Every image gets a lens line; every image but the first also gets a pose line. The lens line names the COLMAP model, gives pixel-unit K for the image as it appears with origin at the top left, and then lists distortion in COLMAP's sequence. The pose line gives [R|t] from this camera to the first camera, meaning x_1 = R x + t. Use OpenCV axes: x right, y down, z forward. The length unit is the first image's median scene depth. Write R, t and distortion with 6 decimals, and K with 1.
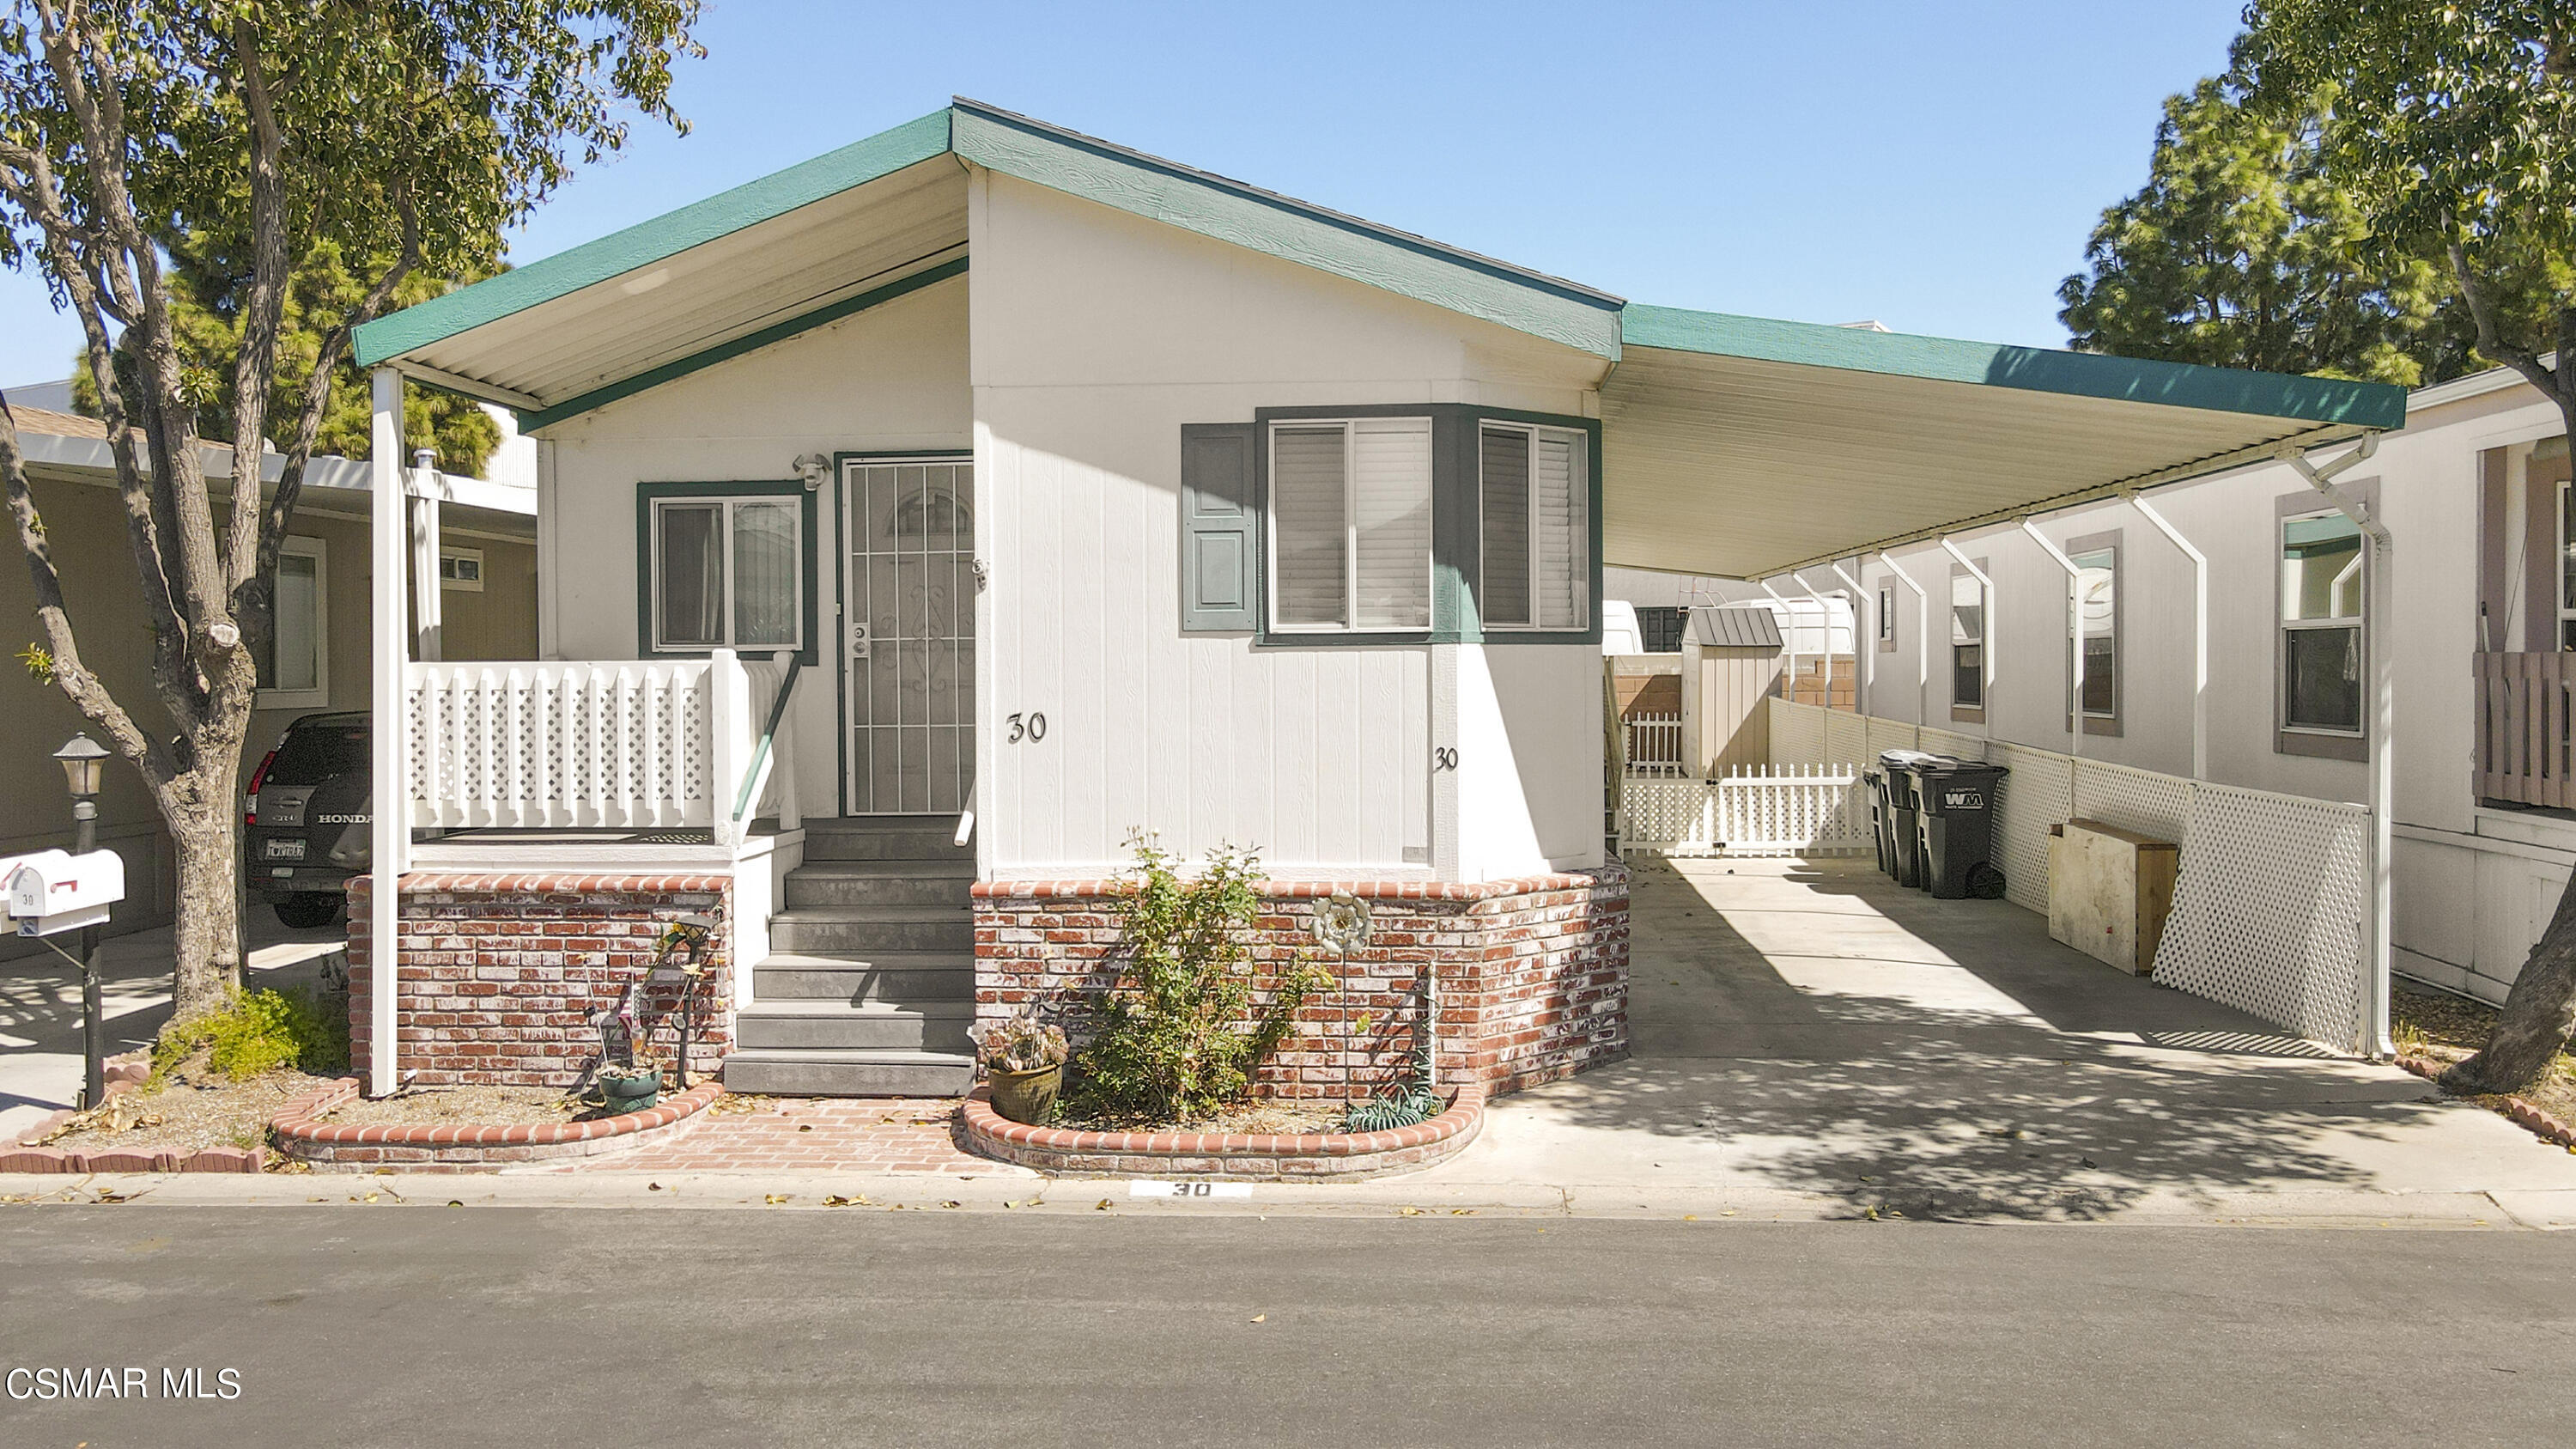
lens RADIAL K [[1899.4, 0, 1288.6], [0, 1899.4, 726.5], [0, 0, 1]] dist [0.008850, 0.002194]
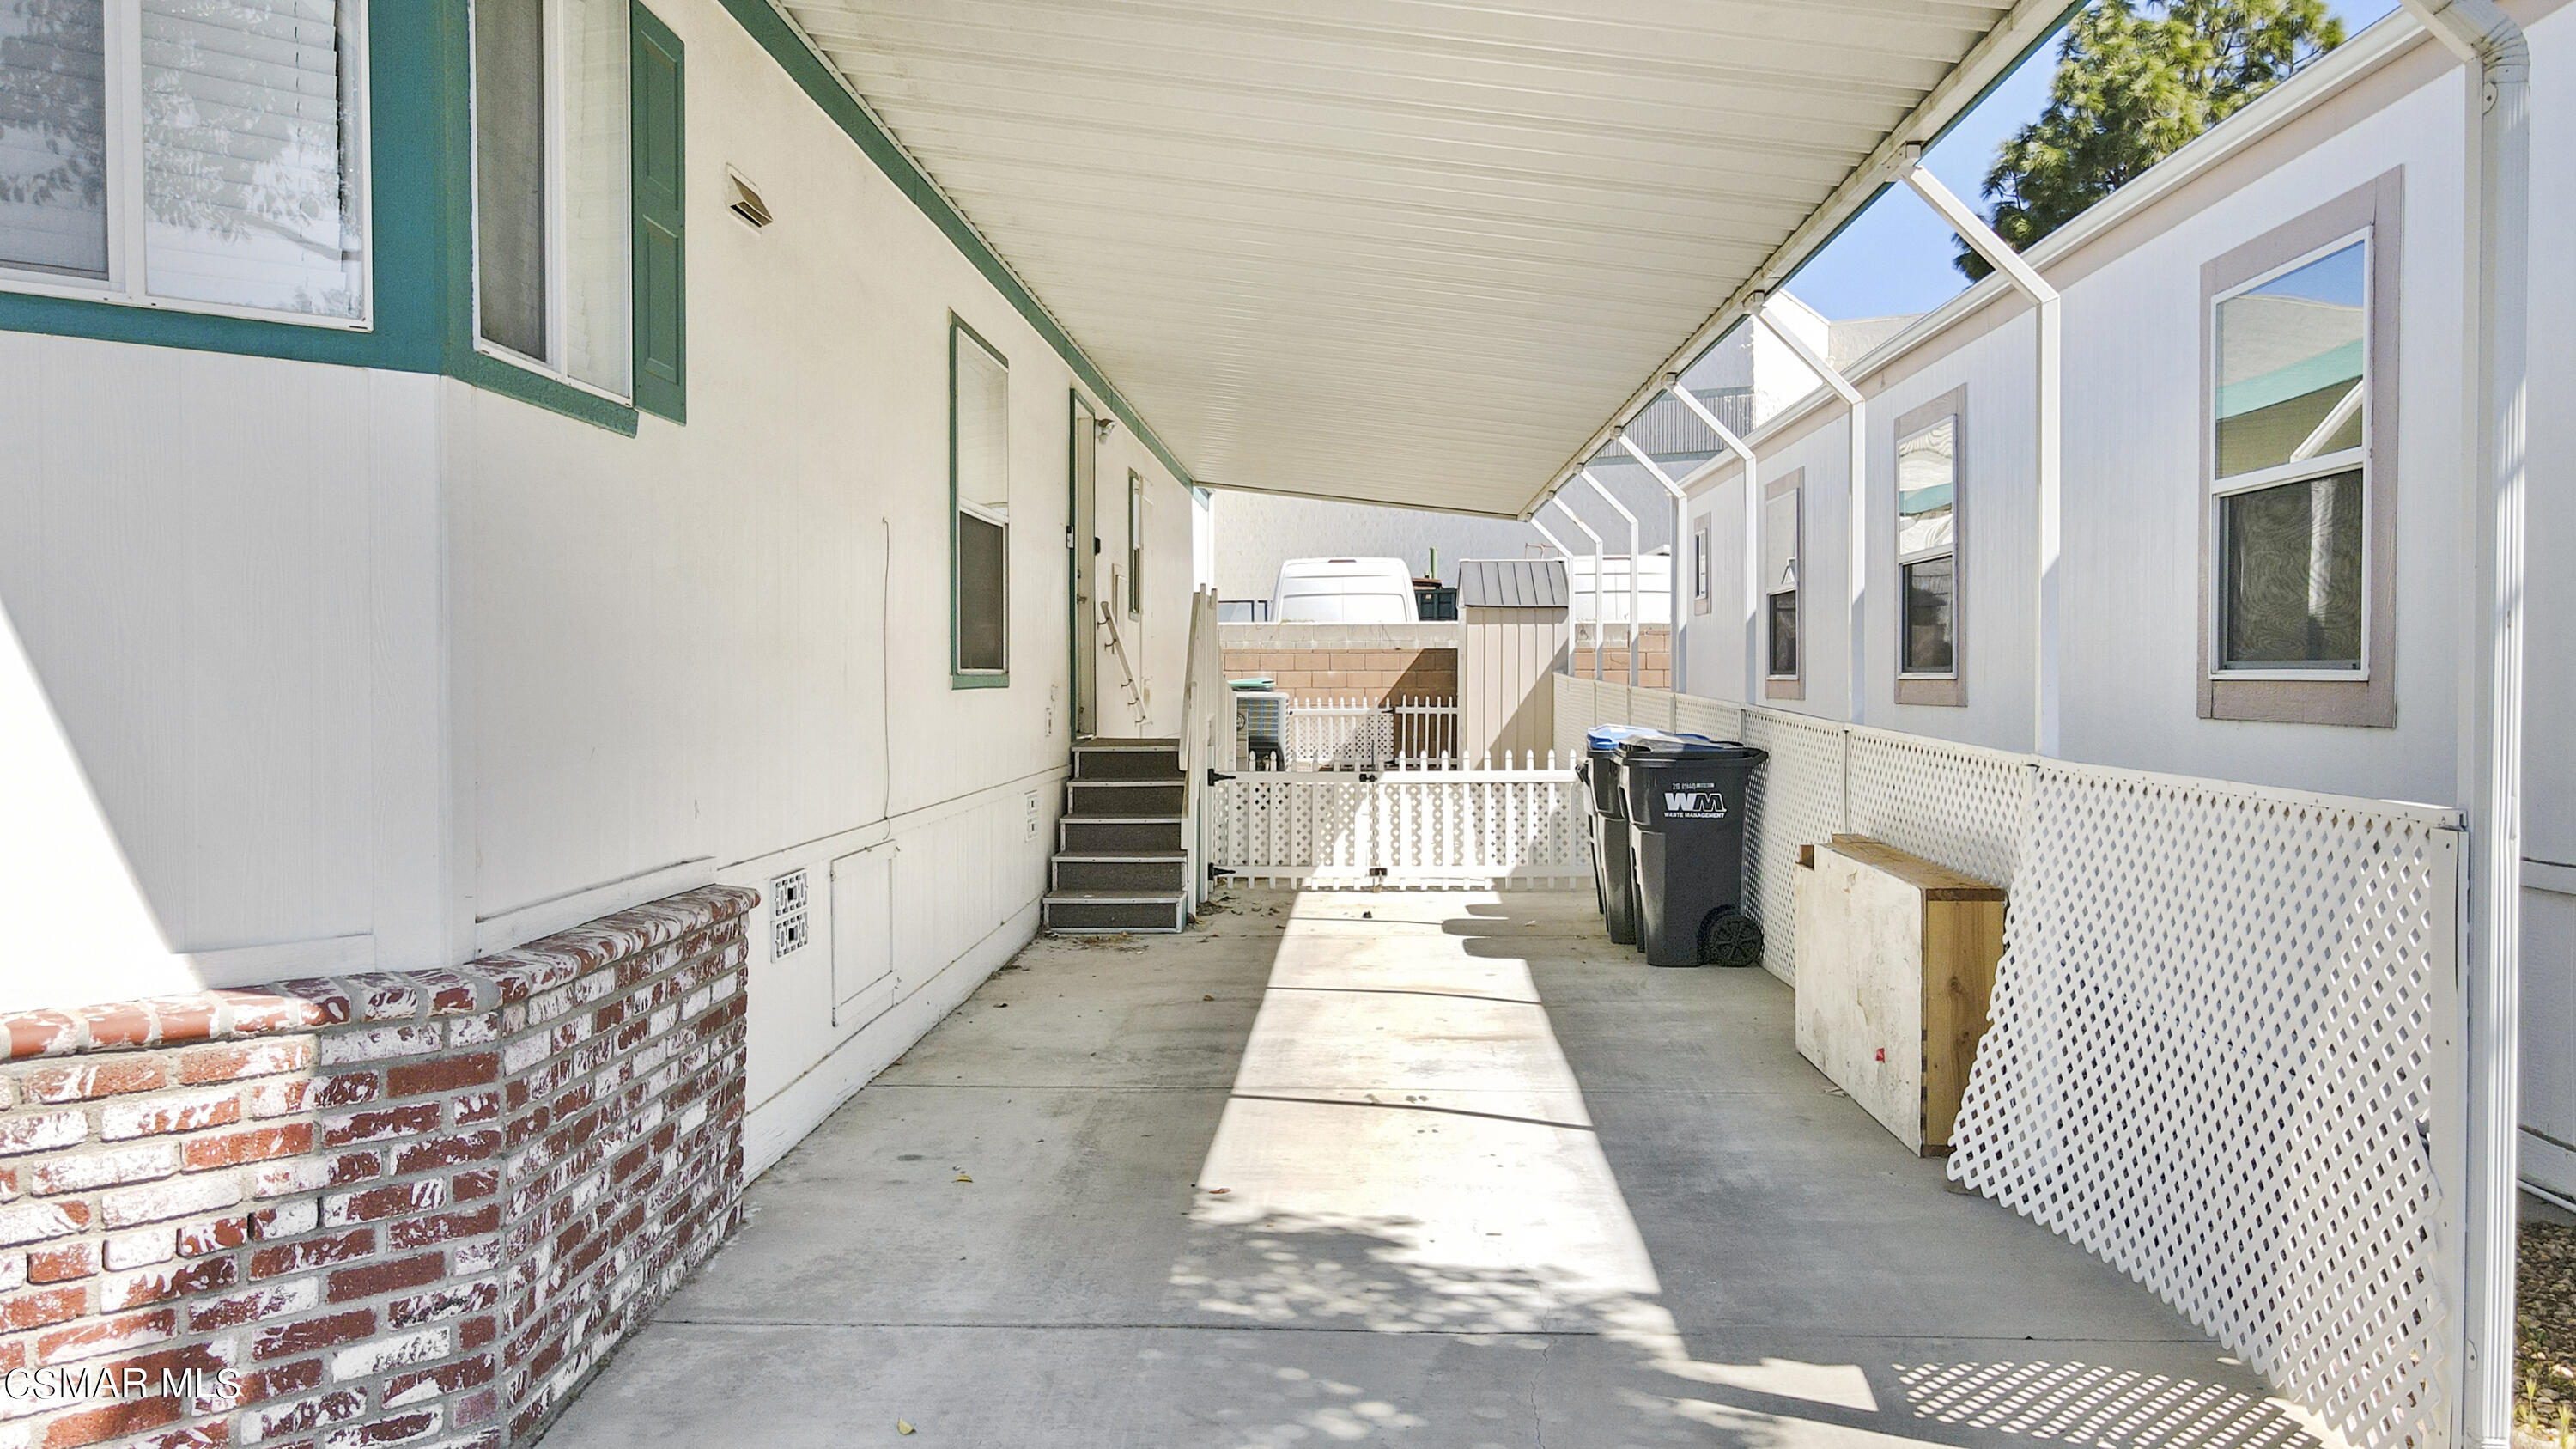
lens RADIAL K [[1899.1, 0, 1279.0], [0, 1899.1, 696.0], [0, 0, 1]] dist [0.006878, 0.008274]
pose [[0.999631, 0.004208, 0.026846, 0.339151], [-0.003631, 0.999762, -0.021523, 0.029608], [-0.026930, 0.021418, 0.999408, 0.653357]]
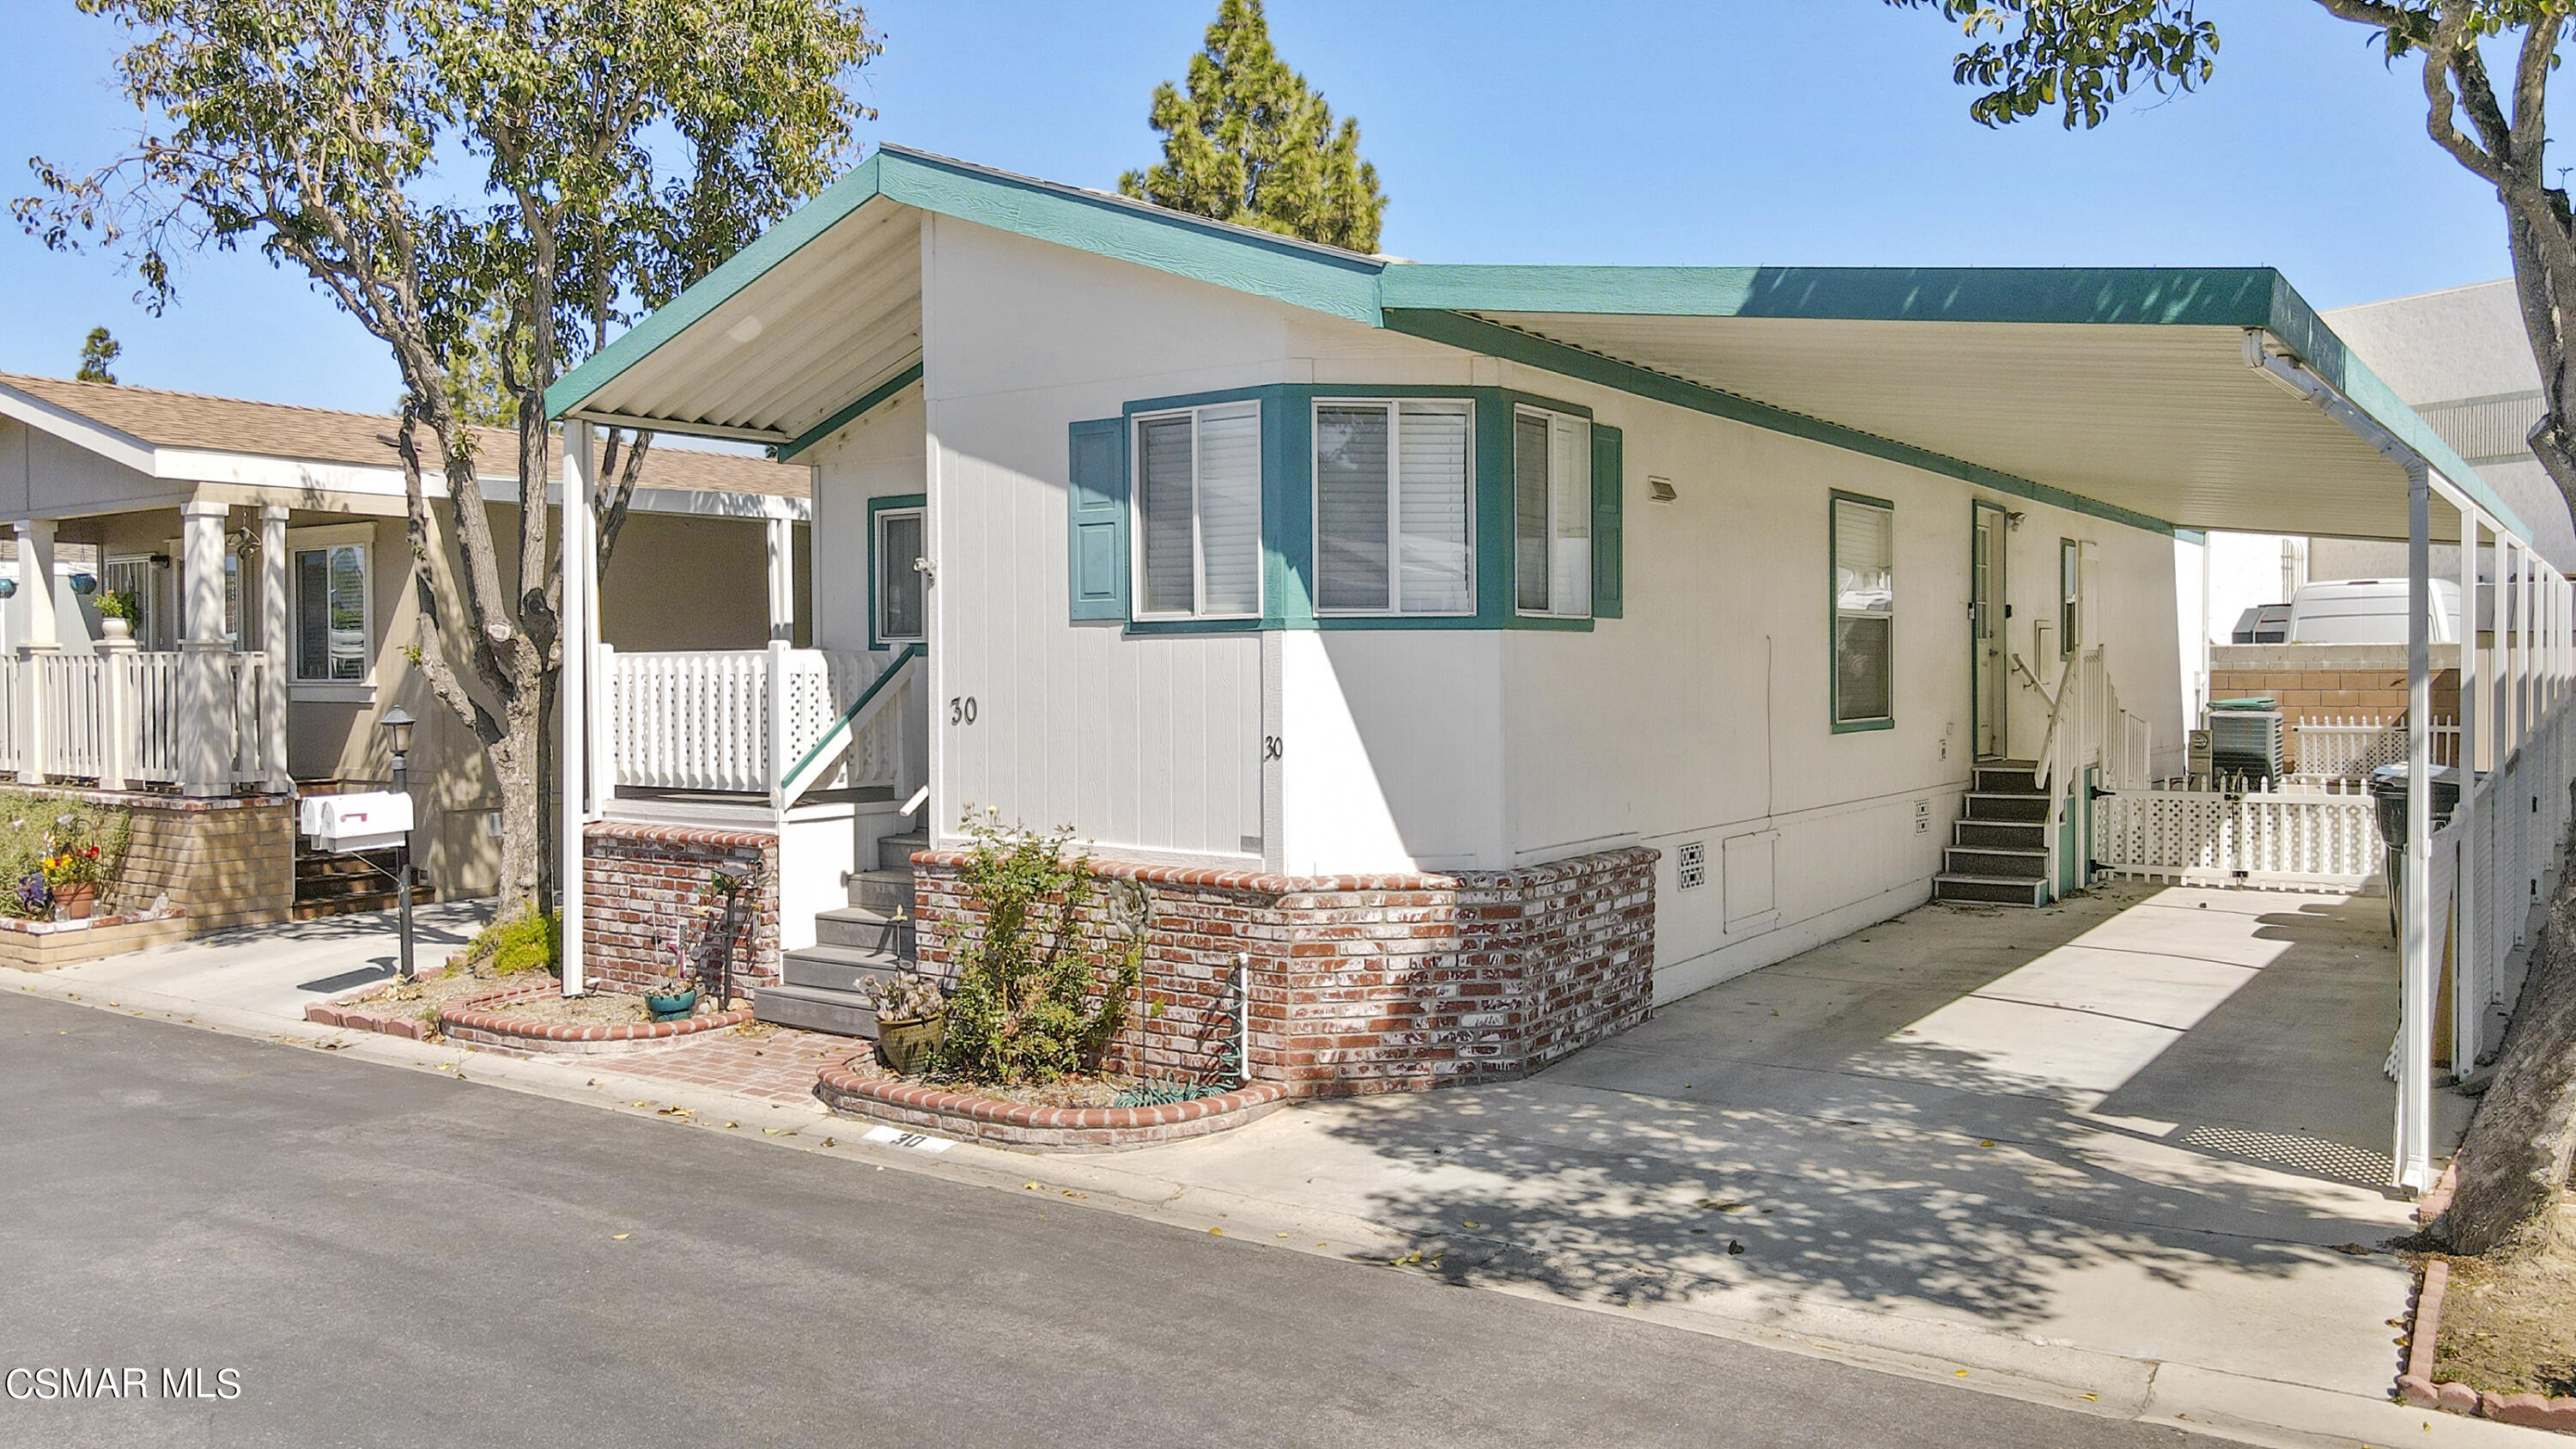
lens RADIAL K [[1912.1, 0, 1285.7], [0, 1912.1, 710.7], [0, 0, 1]] dist [0.007993, 0.004169]
pose [[0.855368, 0.012357, -0.517873, 0.588230], [-0.015537, 0.999878, -0.001805, -0.000380], [0.517787, 0.009590, 0.855456, 0.157310]]
